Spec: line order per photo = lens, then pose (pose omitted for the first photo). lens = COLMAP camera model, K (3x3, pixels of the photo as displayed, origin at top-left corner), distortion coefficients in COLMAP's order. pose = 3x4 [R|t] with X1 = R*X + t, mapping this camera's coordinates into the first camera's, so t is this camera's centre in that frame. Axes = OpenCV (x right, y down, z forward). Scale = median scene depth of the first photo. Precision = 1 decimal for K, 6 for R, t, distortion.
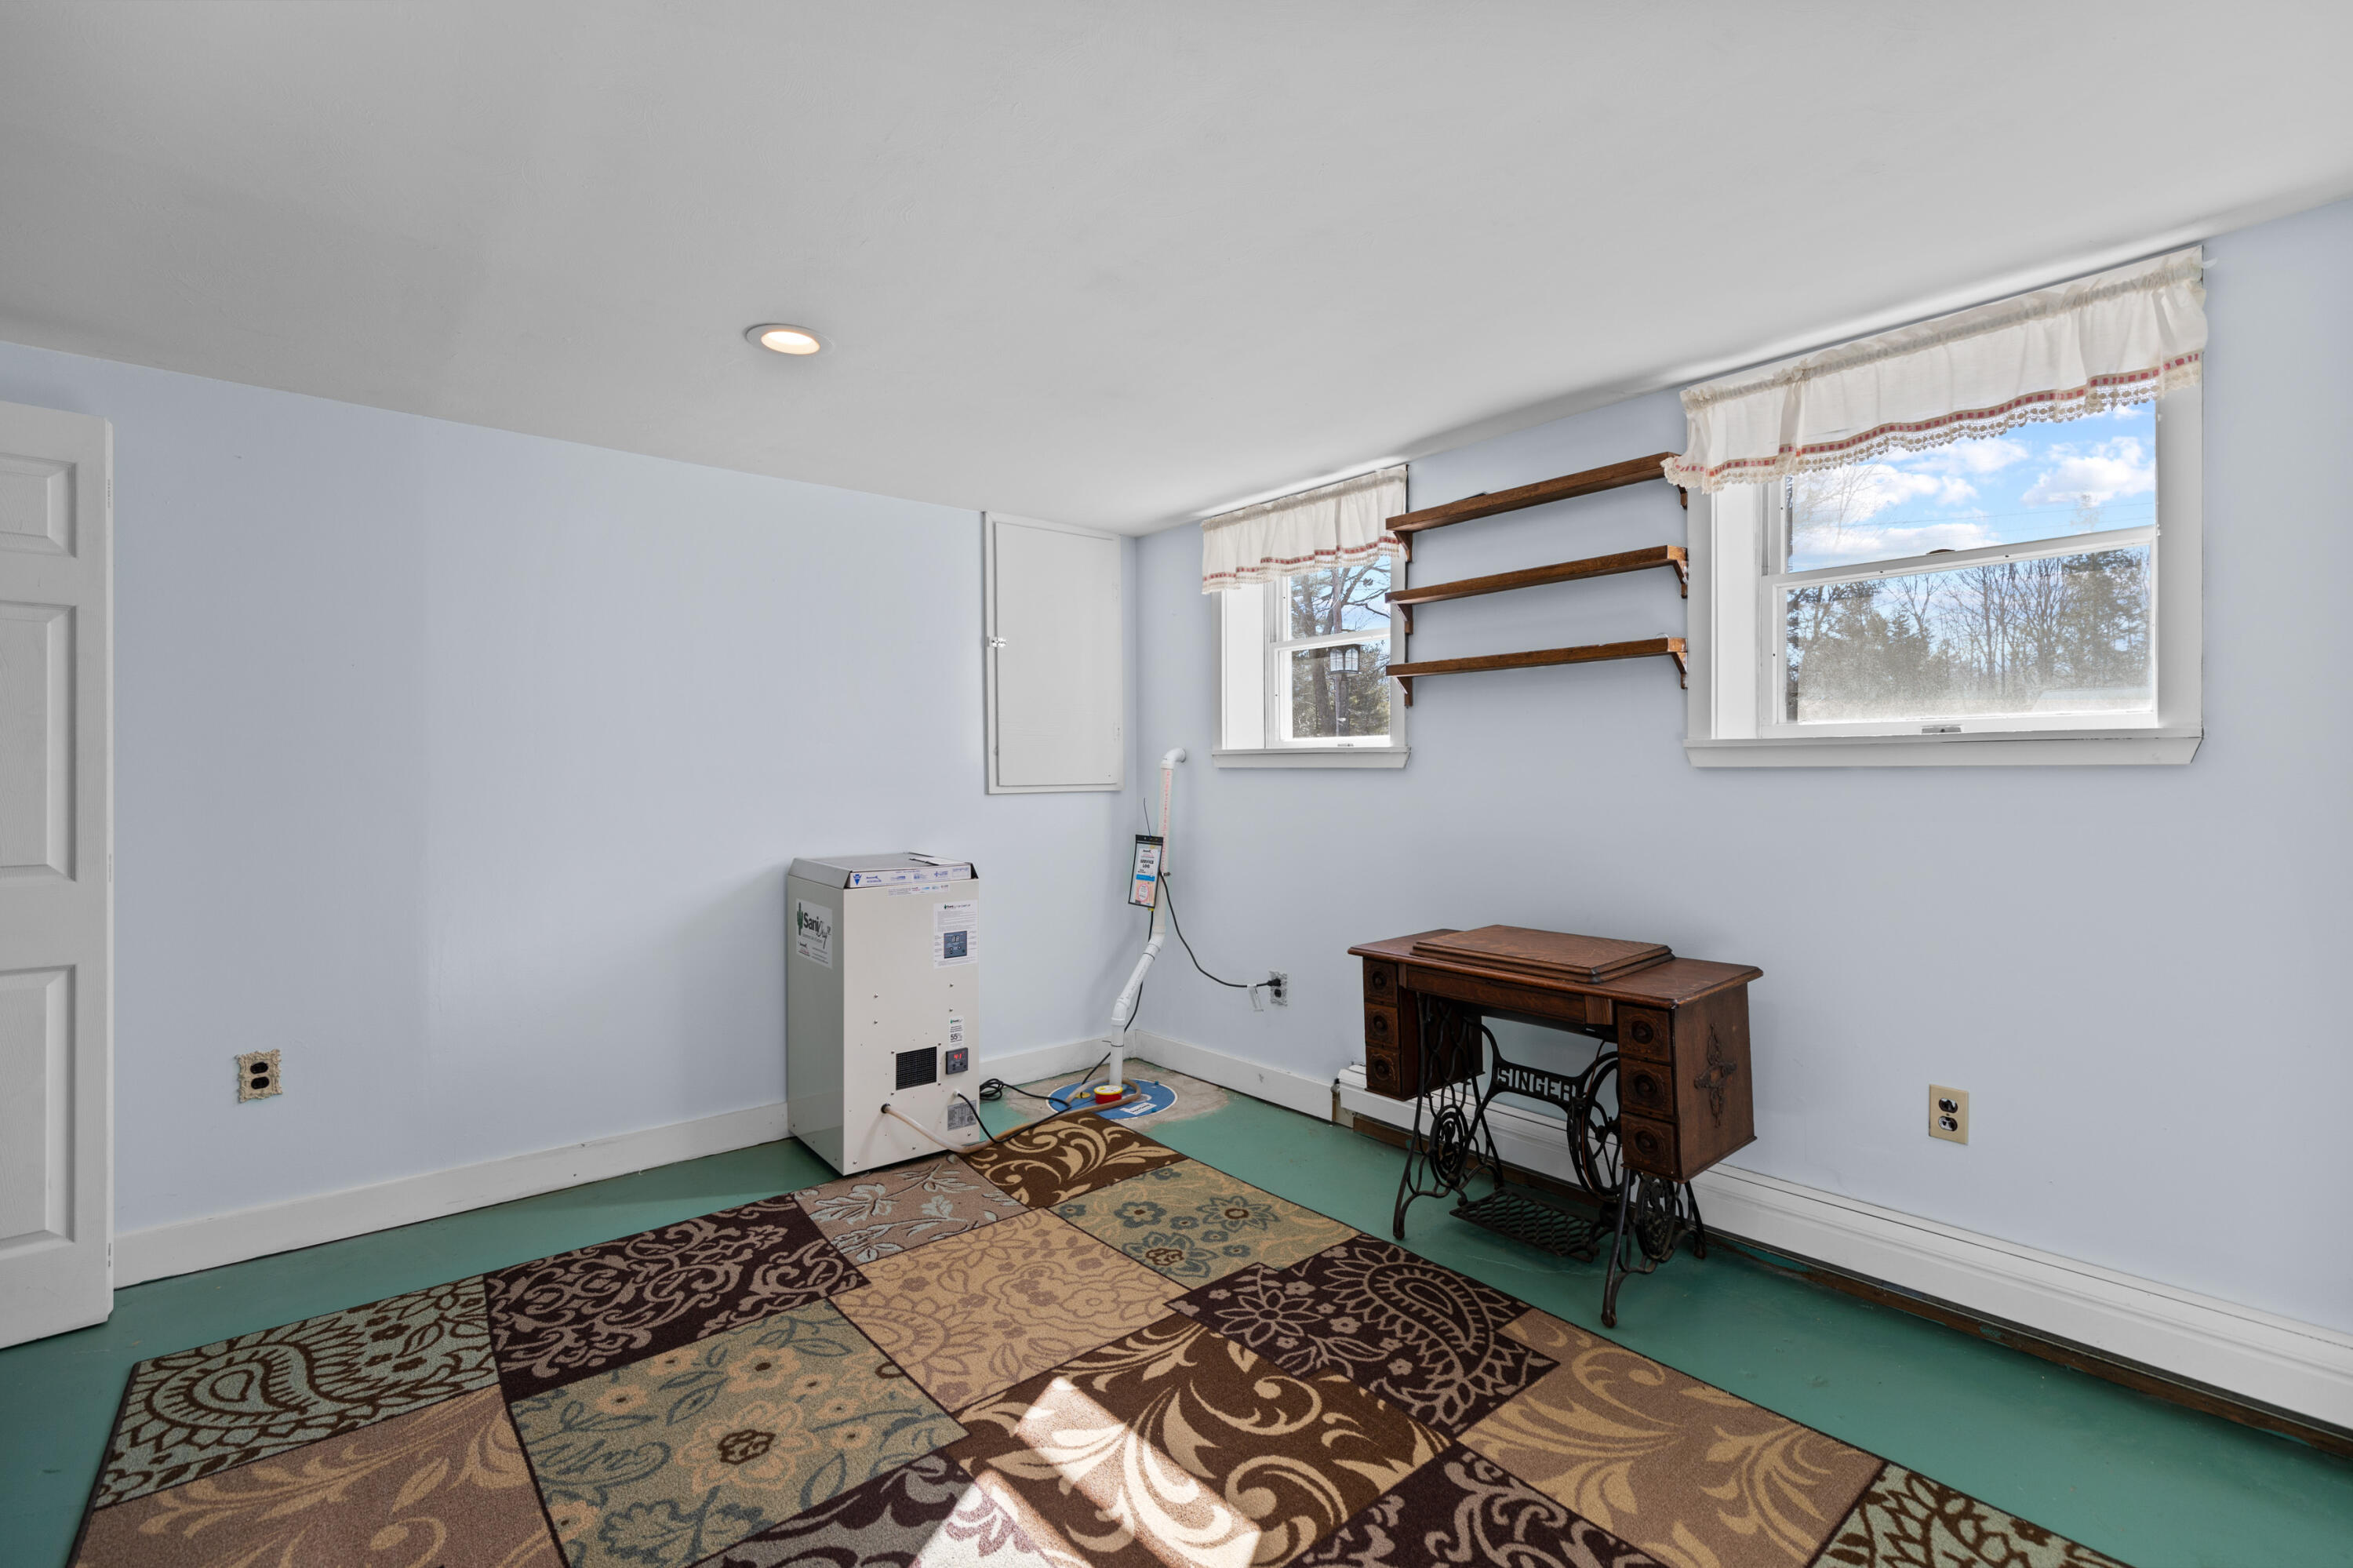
lens RADIAL K [[1066.0, 0, 1191.1], [0, 1066.0, 767.9], [0, 0, 1]] dist [0.006763, 0.000408]
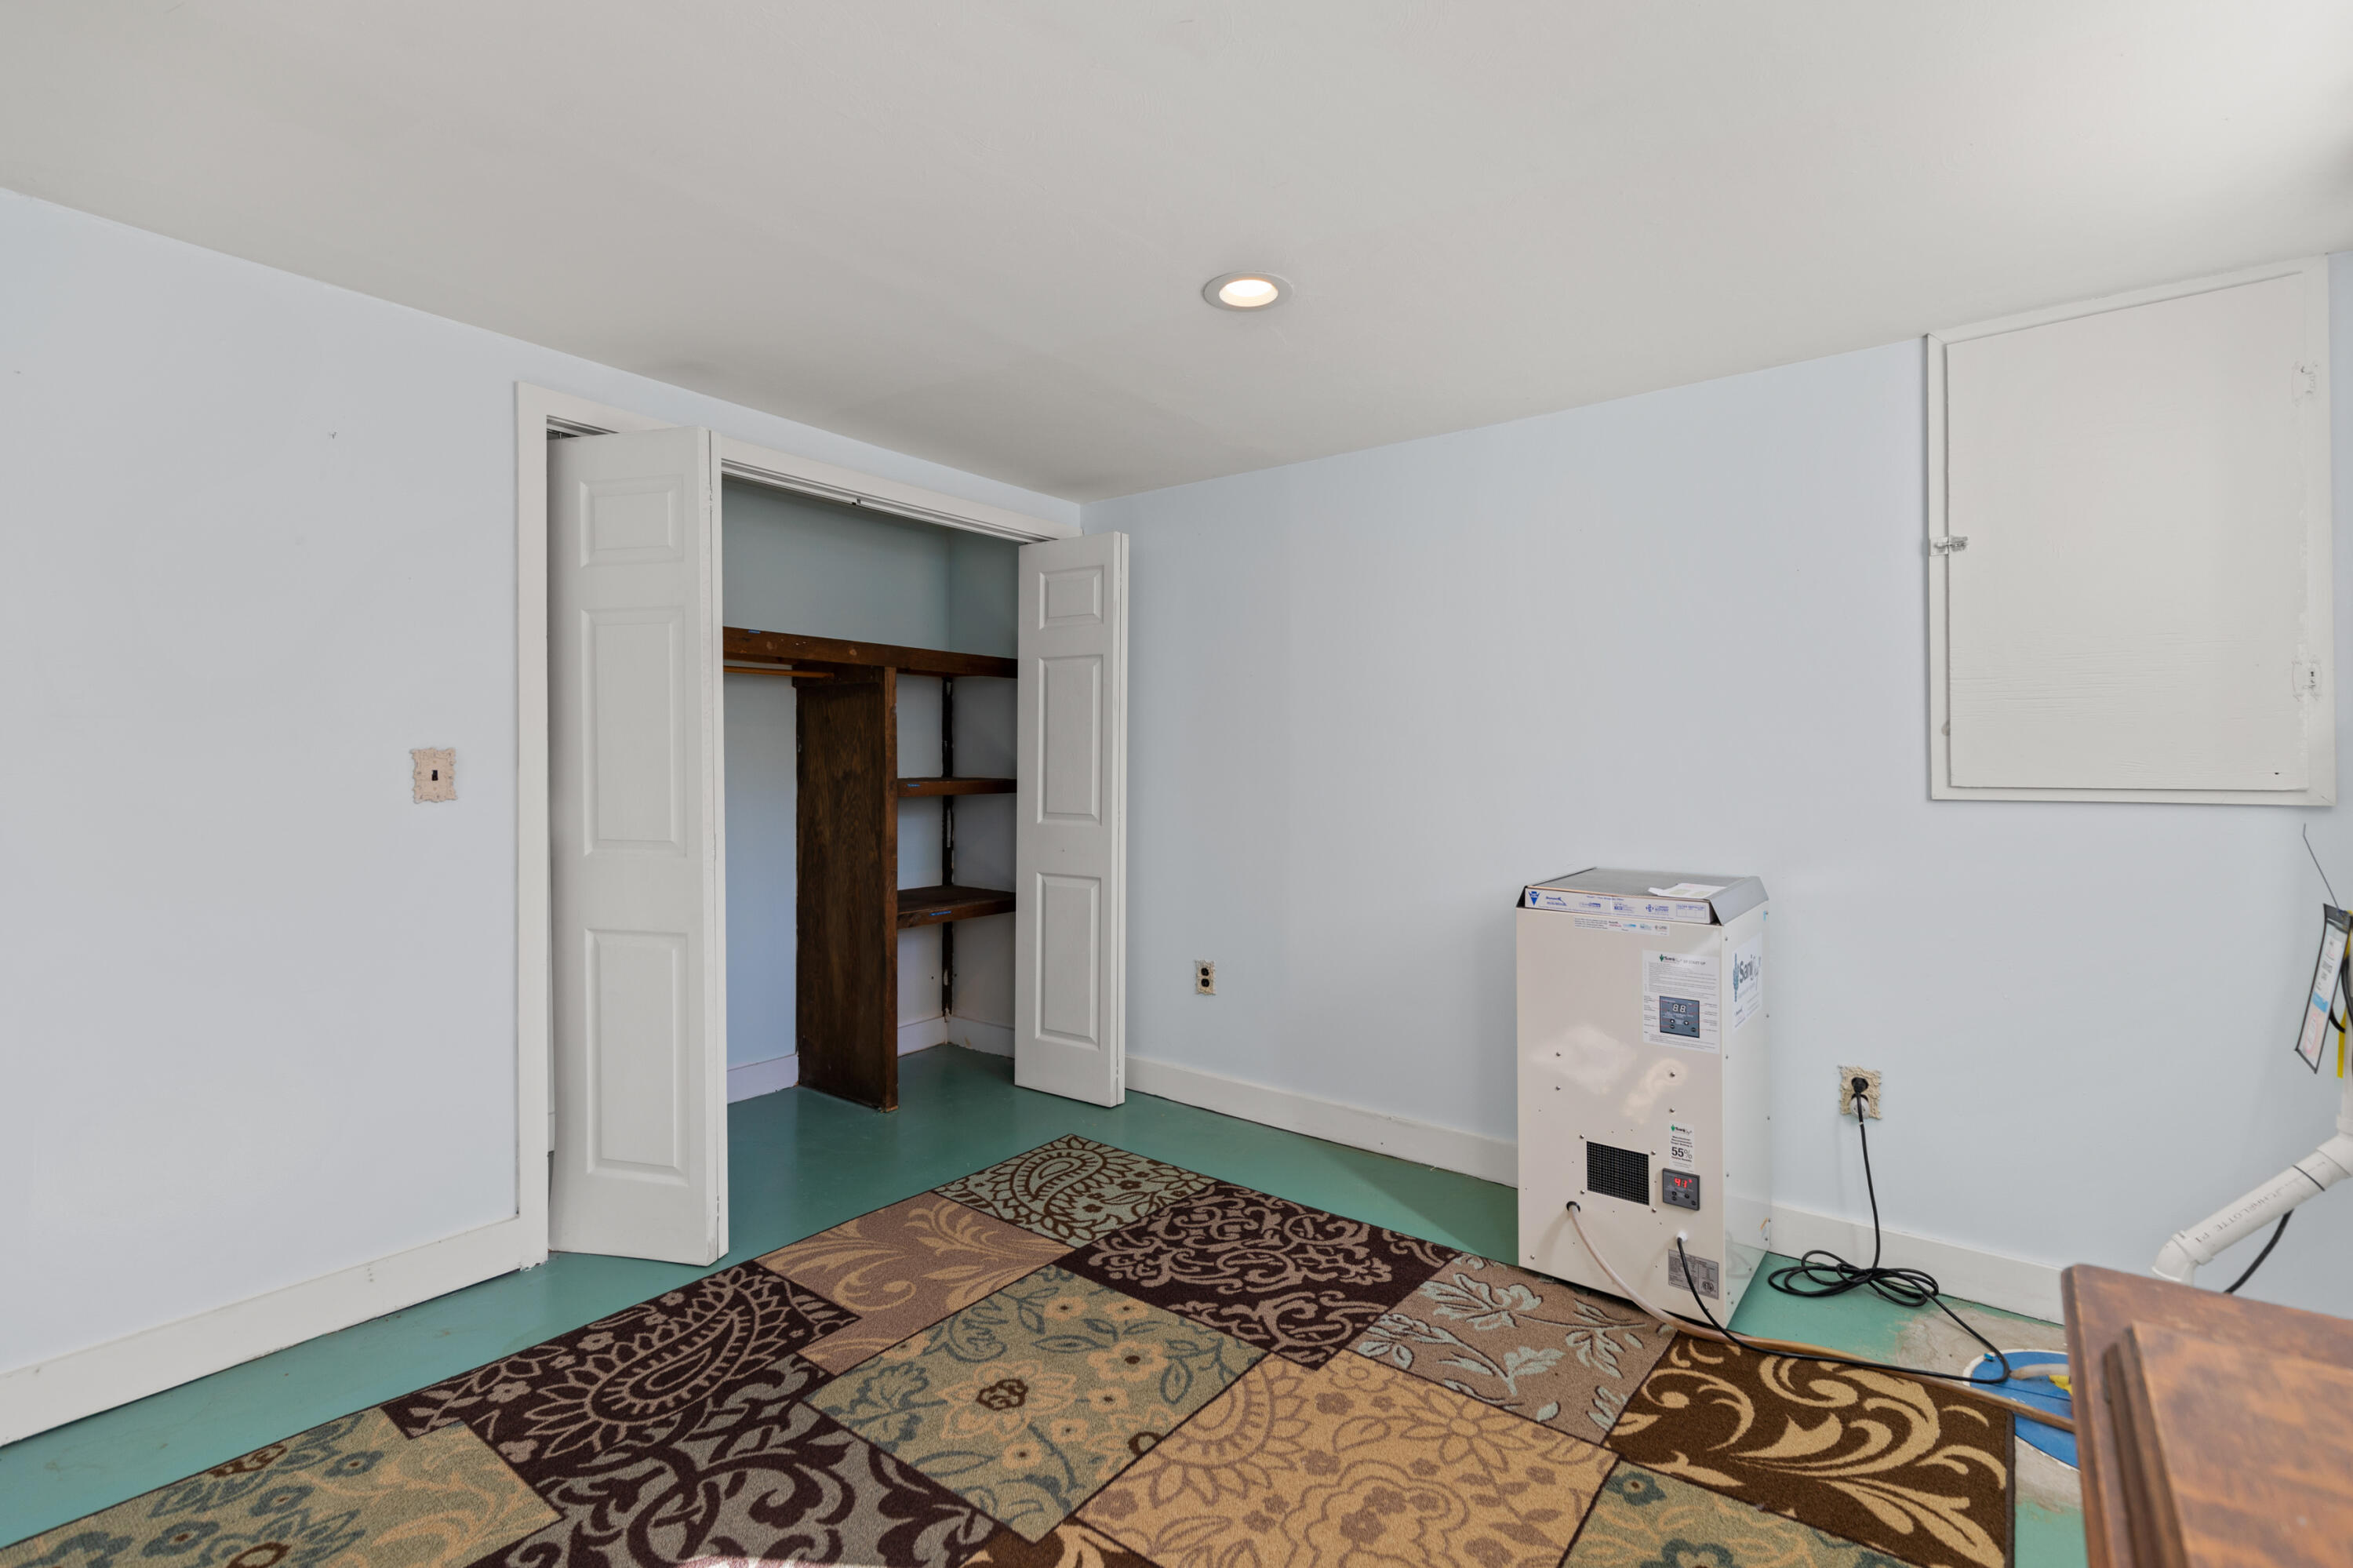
lens RADIAL K [[1066.0, 0, 1191.1], [0, 1066.0, 767.9], [0, 0, 1]] dist [0.006763, 0.000408]
pose [[0.212232, 0.012345, -0.977141, 0.469899], [-0.003543, 0.999923, 0.011864, 0.000803], [0.977213, 0.000944, 0.212260, 0.695399]]
